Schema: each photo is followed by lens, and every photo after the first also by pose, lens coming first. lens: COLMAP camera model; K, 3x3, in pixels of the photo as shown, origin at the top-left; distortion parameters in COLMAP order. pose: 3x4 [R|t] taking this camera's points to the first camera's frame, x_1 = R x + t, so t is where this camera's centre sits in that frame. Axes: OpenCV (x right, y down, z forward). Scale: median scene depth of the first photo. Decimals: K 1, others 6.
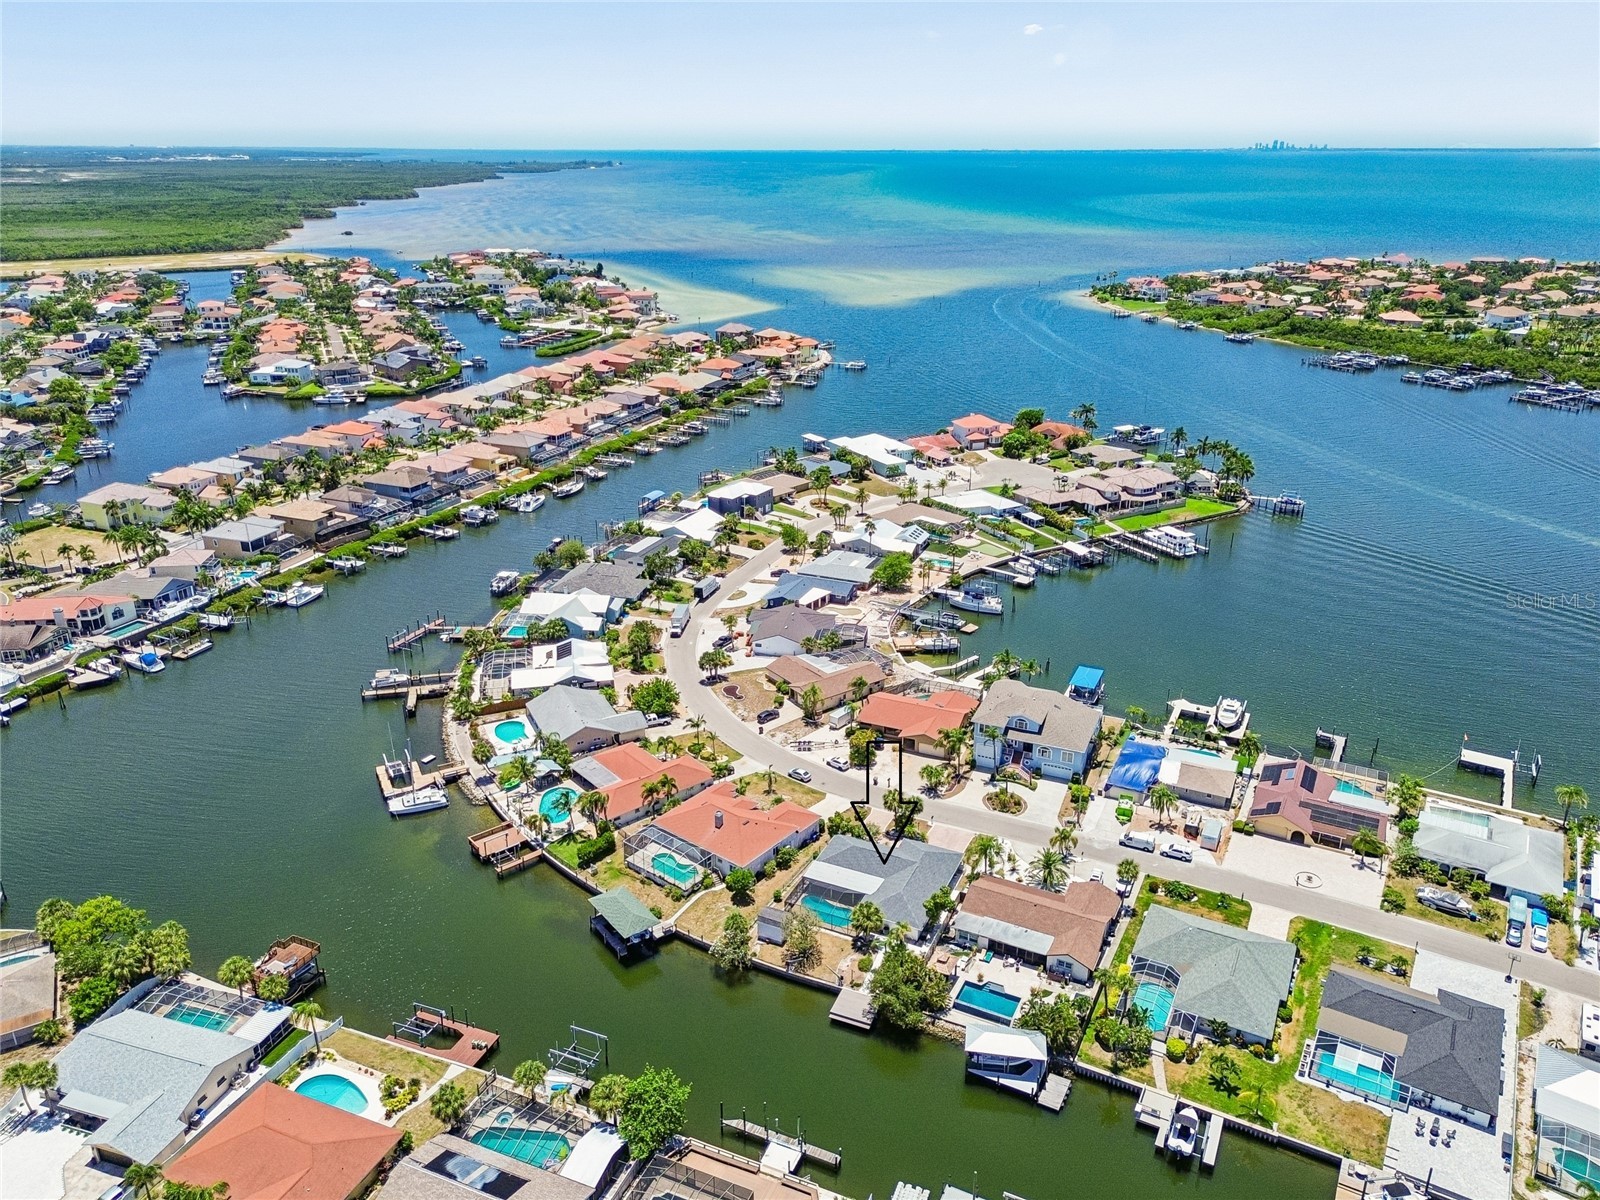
lens RADIAL K [[1139.6, 0, 812.4], [0, 1139.6, 589.8], [0, 0, 1]] dist [0.060605, -0.056612]
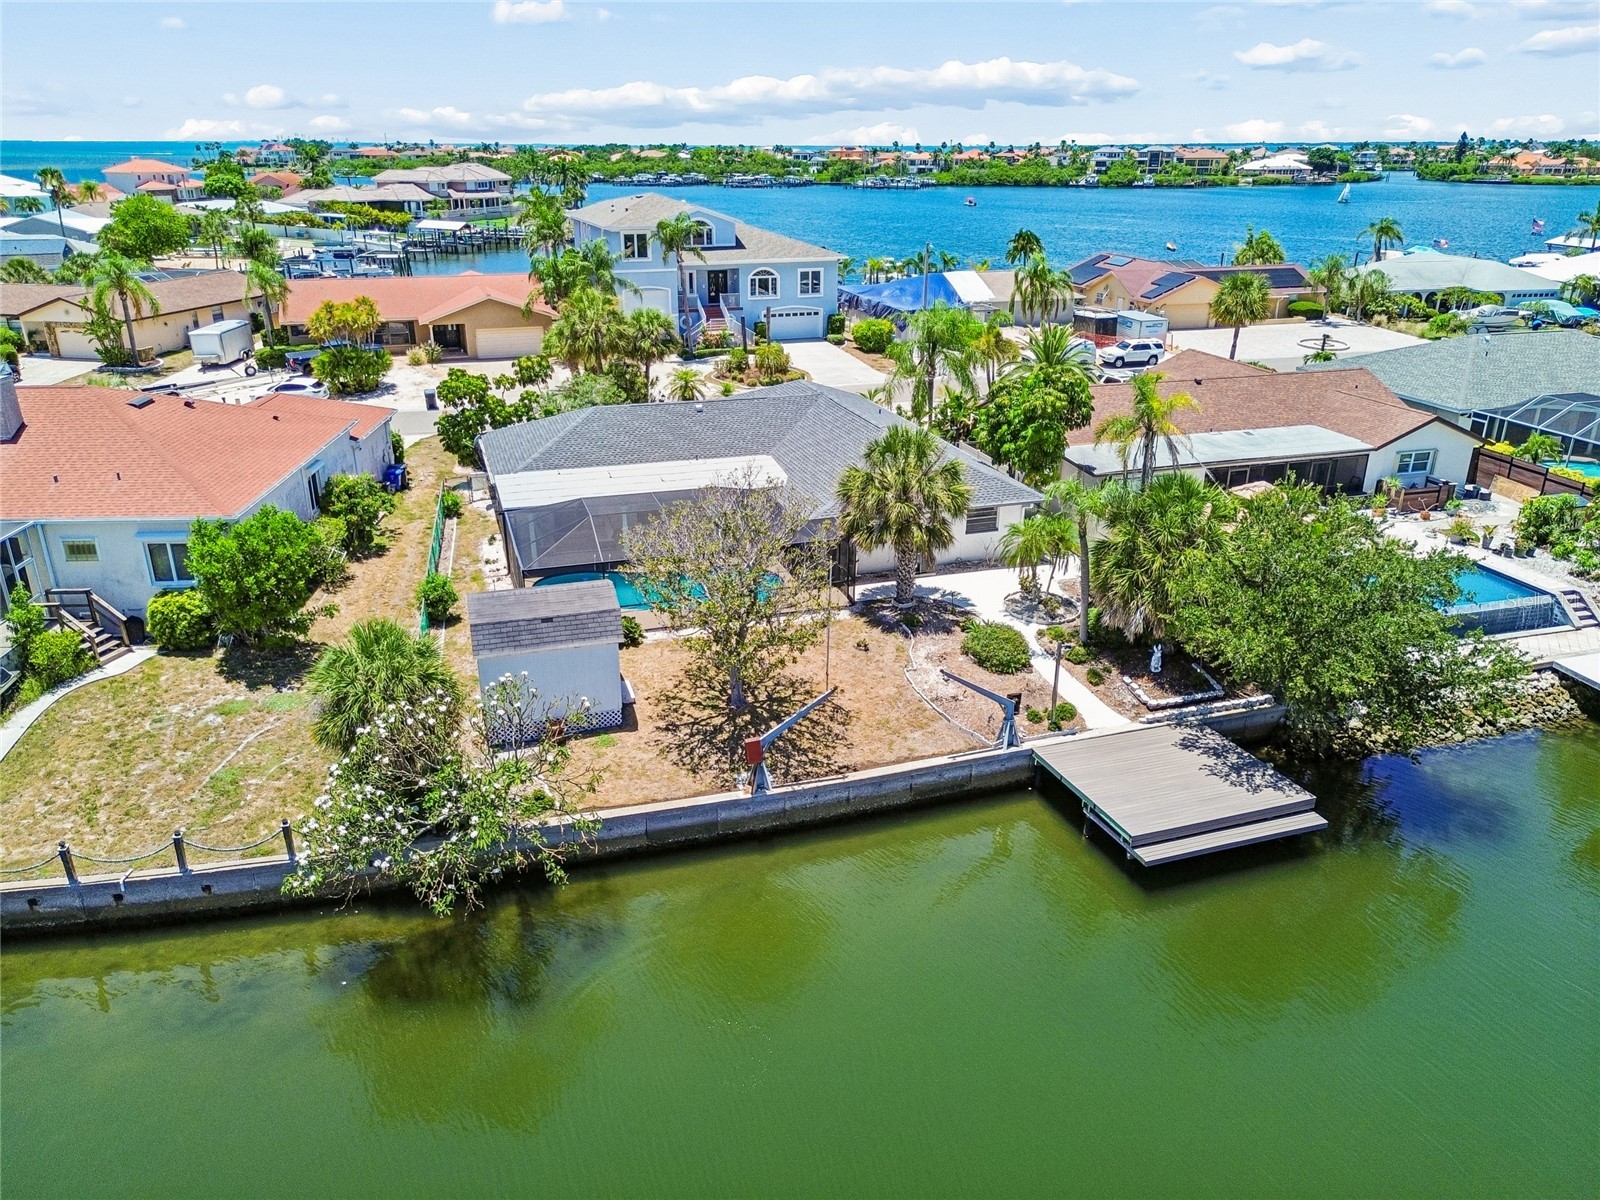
lens RADIAL K [[1120.0, 0, 800.0], [0, 1120.0, 600.0], [0, 0, 1]] dist [0.059420, -0.051917]
pose [[0.737055, -0.251337, 0.627359, -0.090864], [0.233988, 0.965766, 0.112009, 0.197525], [-0.634034, 0.064238, 0.770632, 0.594379]]
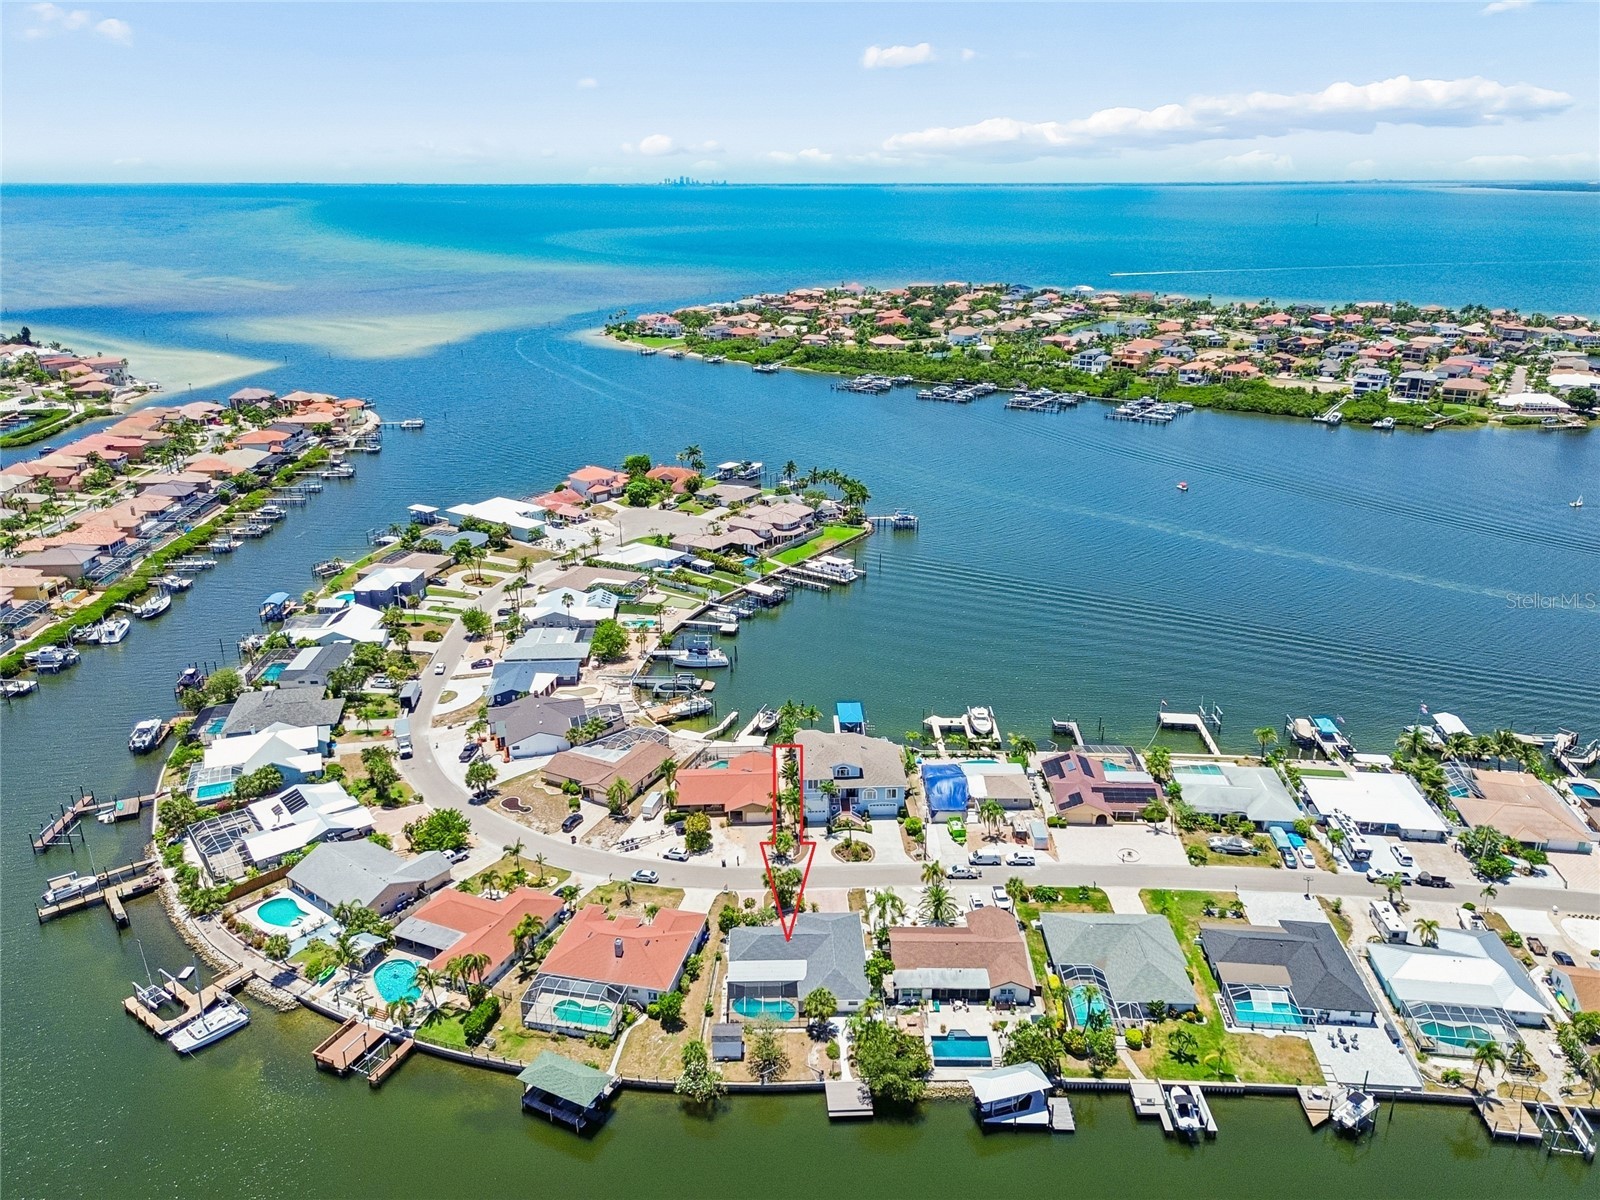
lens RADIAL K [[1134.2, 0, 800.0], [0, 1134.2, 600.0], [0, 0, 1]] dist [0.057970, -0.057222]
pose [[0.900534, -0.153171, 0.406911, -0.225786], [0.160114, 0.986949, 0.017164, -0.055088], [-0.404230, 0.049695, 0.913306, 0.065927]]
